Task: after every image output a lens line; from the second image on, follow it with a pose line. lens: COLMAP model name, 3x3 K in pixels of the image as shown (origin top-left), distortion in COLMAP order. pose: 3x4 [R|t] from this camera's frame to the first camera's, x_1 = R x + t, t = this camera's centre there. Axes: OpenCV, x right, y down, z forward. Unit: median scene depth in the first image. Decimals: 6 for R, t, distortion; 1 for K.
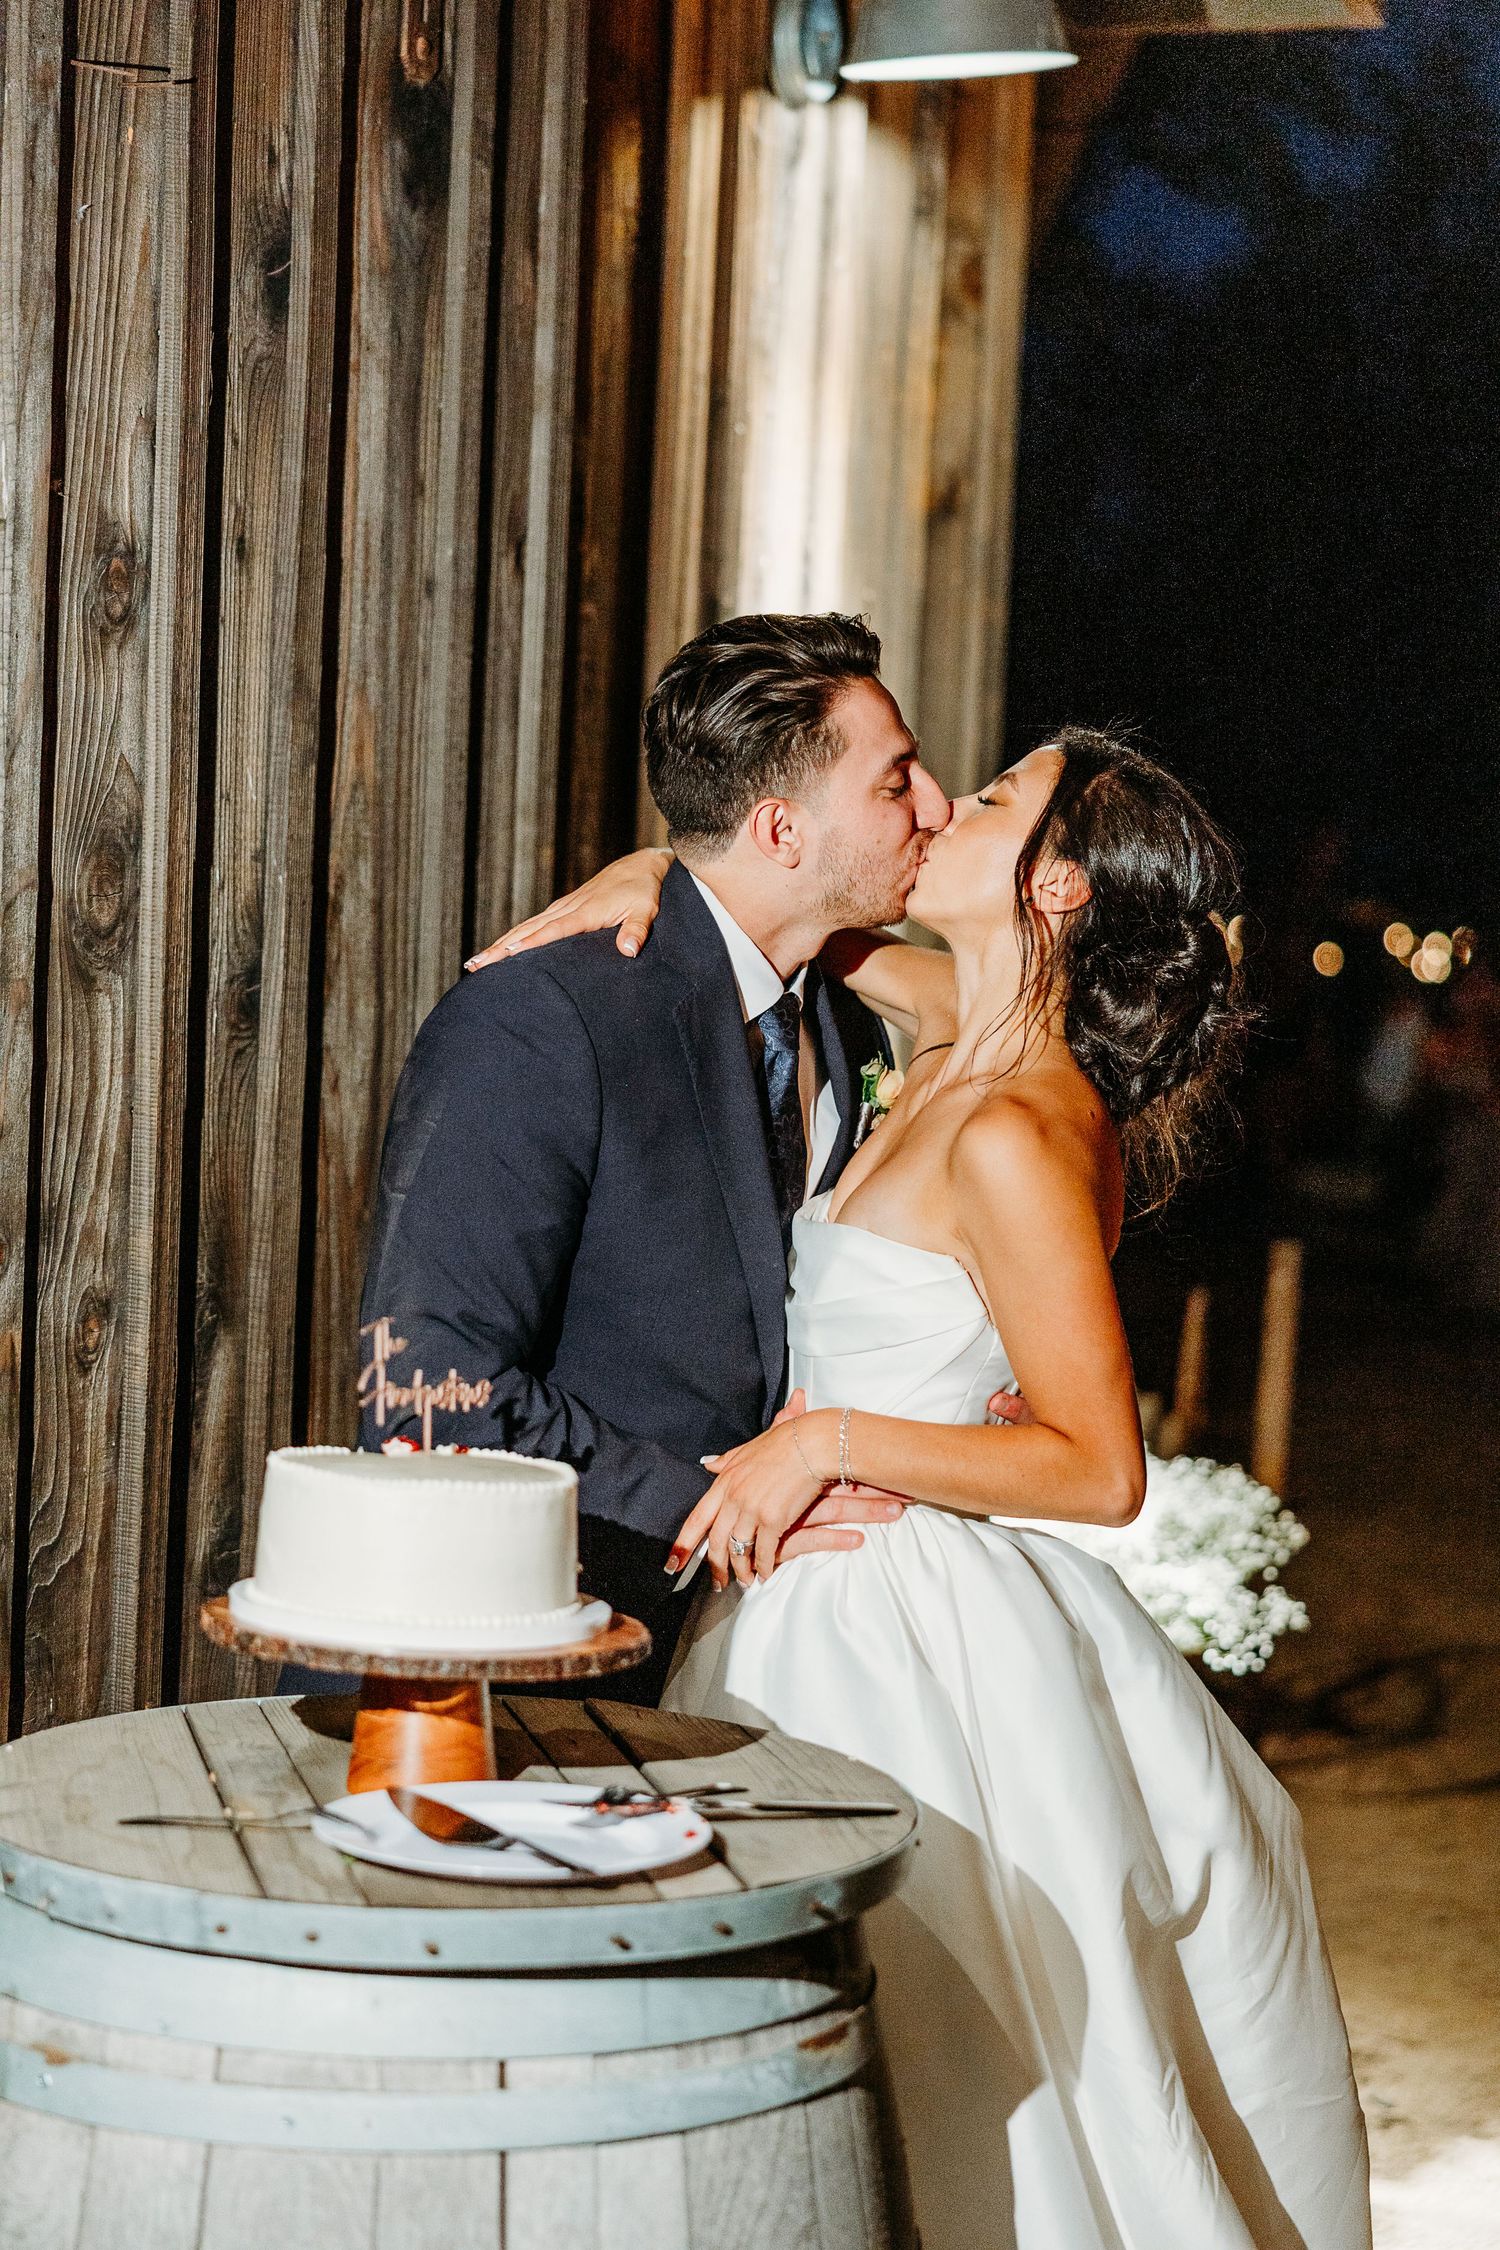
lens RADIAL K [[4452.4, 0, 666.7], [0, 4452.4, 1158.9], [0, 0, 1]] dist [0.004972, 0.000000]
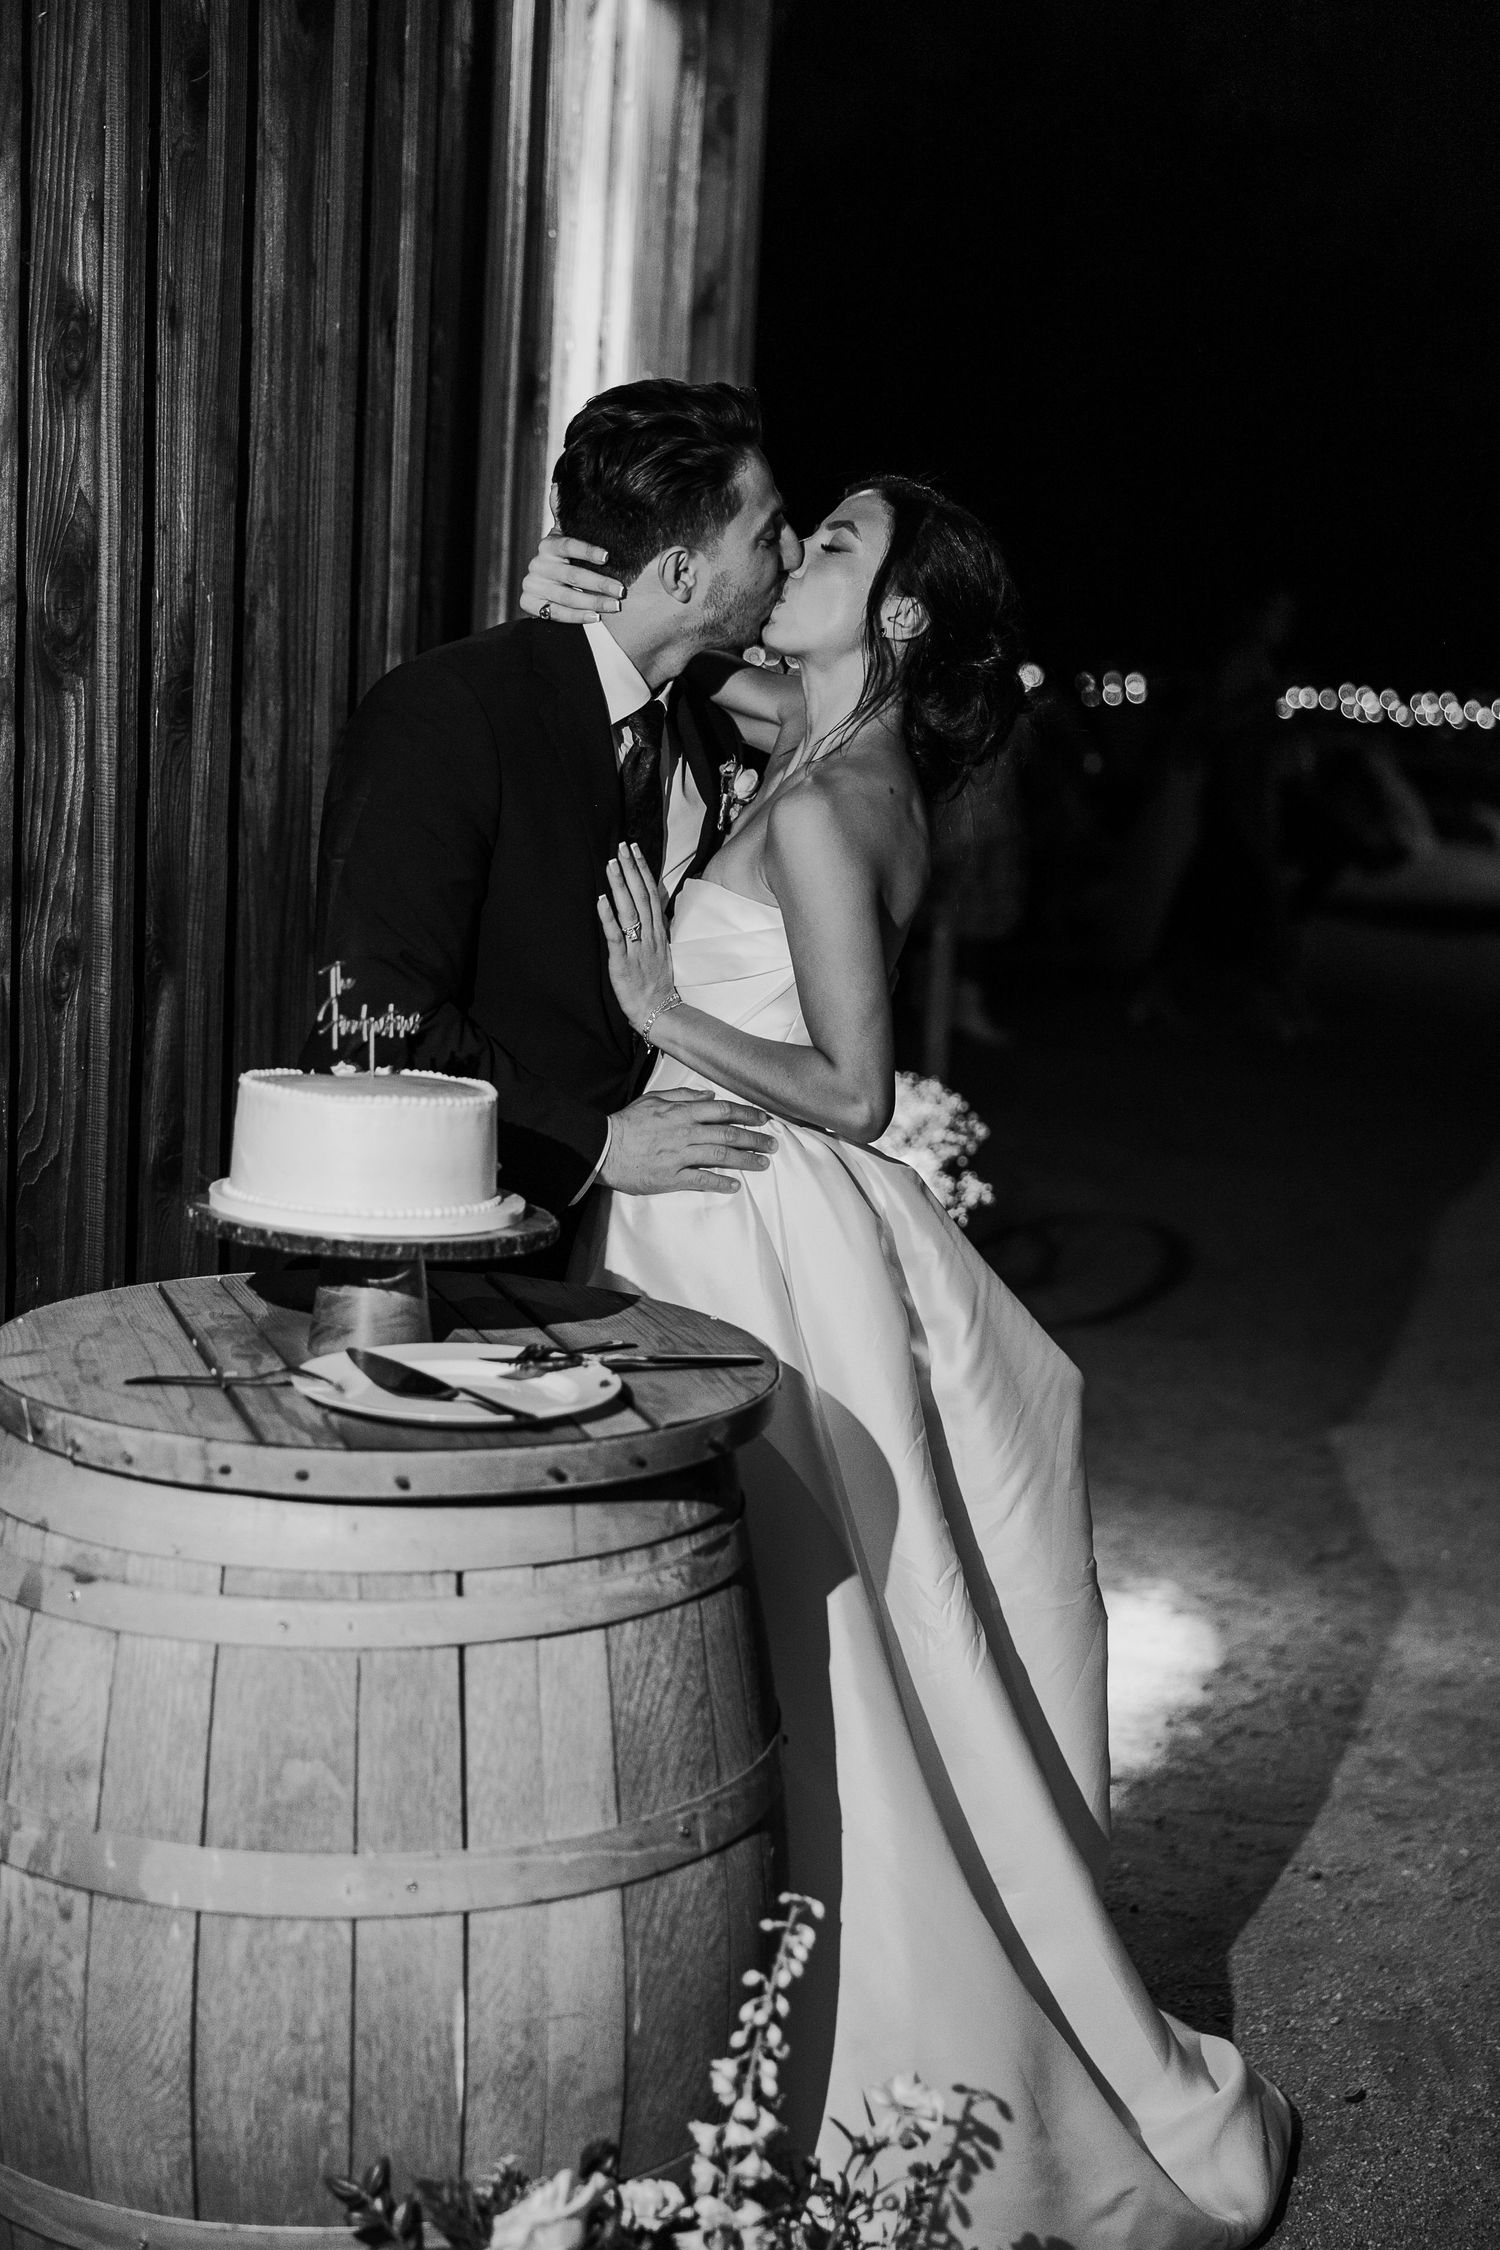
lens RADIAL K [[3361.5, 0, 709.1], [0, 3361.5, 1194.1], [0, 0, 1]] dist [-0.012501, 0.000000]
pose [[0.995173, -0.011865, 0.097415, -0.044445], [0.001764, 0.994667, 0.103127, 0.004244], [-0.098119, -0.102458, 0.989886, 0.074870]]
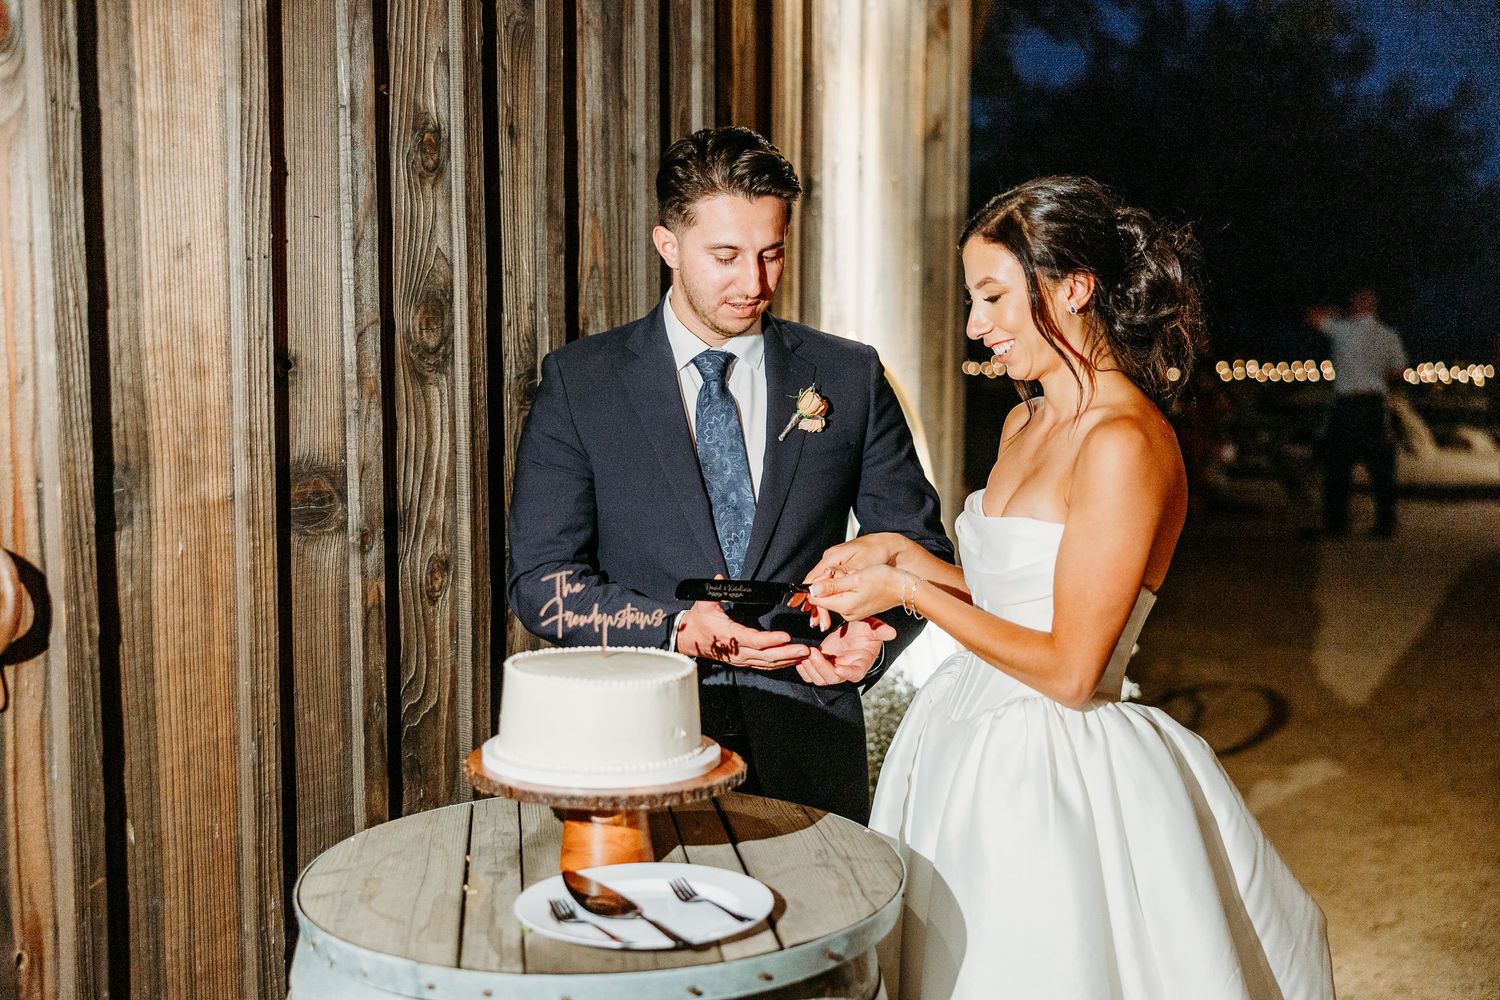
lens RADIAL K [[1722.9, 0, 745.9], [0, 1722.9, 515.0], [0, 0, 1]] dist [-0.001093, 0.000000]
pose [[0.996571, -0.038236, -0.073384, 0.042719], [0.039892, 0.998978, 0.021237, 0.004016], [0.072497, -0.024091, 0.997078, 0.333443]]
